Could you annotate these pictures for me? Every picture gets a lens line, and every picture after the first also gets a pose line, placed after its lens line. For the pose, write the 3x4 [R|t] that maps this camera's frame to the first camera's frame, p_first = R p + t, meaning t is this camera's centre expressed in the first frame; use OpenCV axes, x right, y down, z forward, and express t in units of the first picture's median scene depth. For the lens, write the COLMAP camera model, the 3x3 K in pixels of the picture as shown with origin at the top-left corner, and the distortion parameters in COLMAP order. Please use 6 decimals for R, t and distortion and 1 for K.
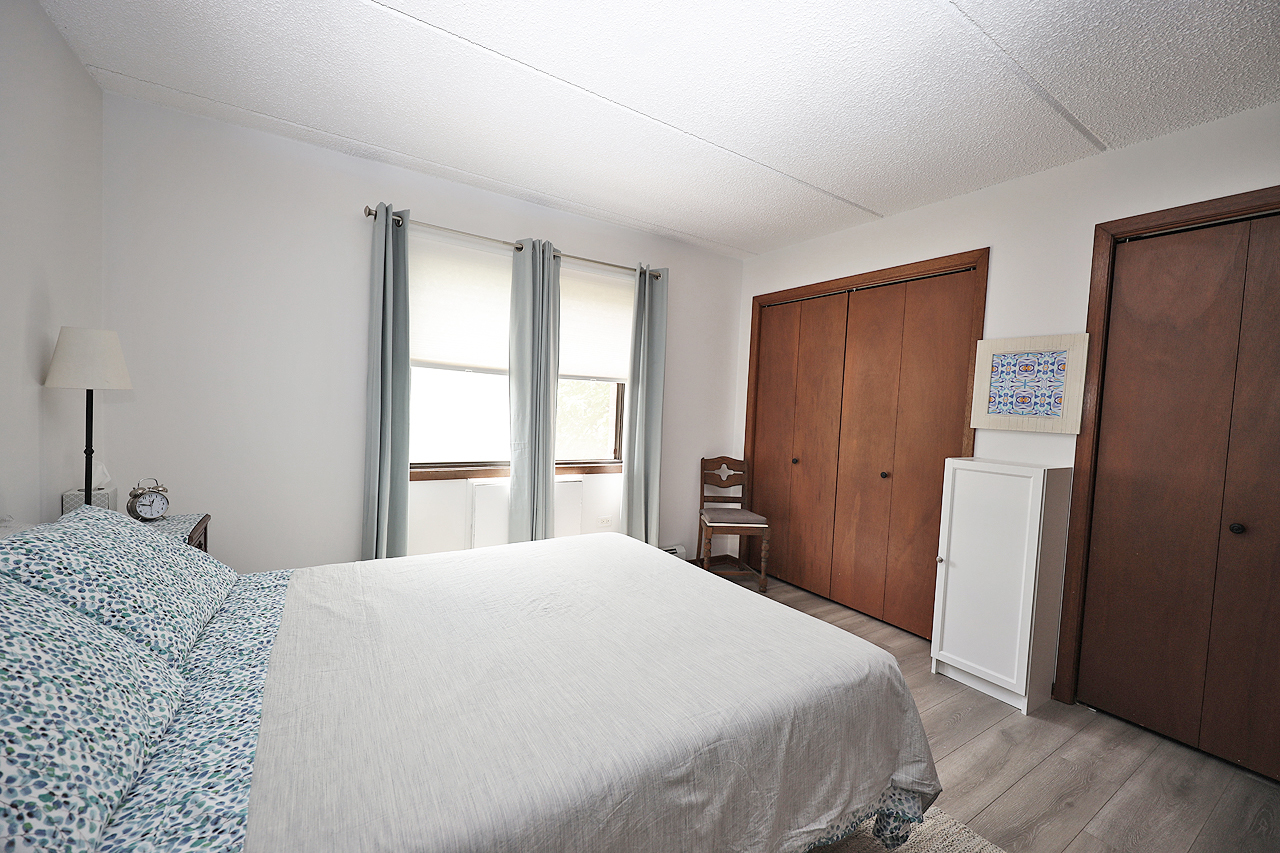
lens RADIAL K [[507.5, 0, 640.2], [0, 507.5, 428.5], [0, 0, 1]] dist [0.000495, -0.000289]
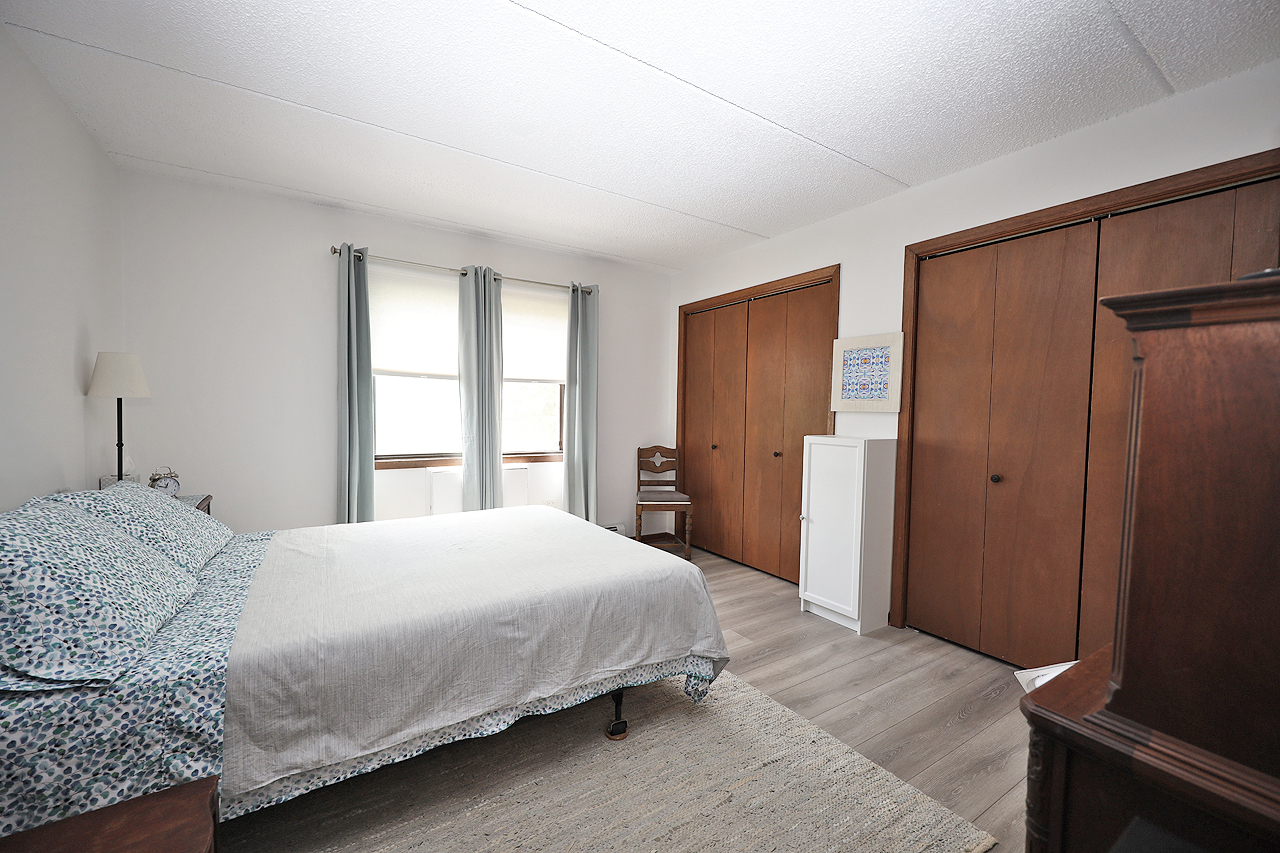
lens RADIAL K [[507.5, 0, 639.2], [0, 507.5, 430.6], [0, 0, 1]] dist [0.000495, -0.000289]
pose [[0.999555, -0.029798, -0.001040, 0.198085], [0.029792, 0.999545, -0.004785, 0.039384], [0.001182, 0.004751, 0.999988, -0.234803]]
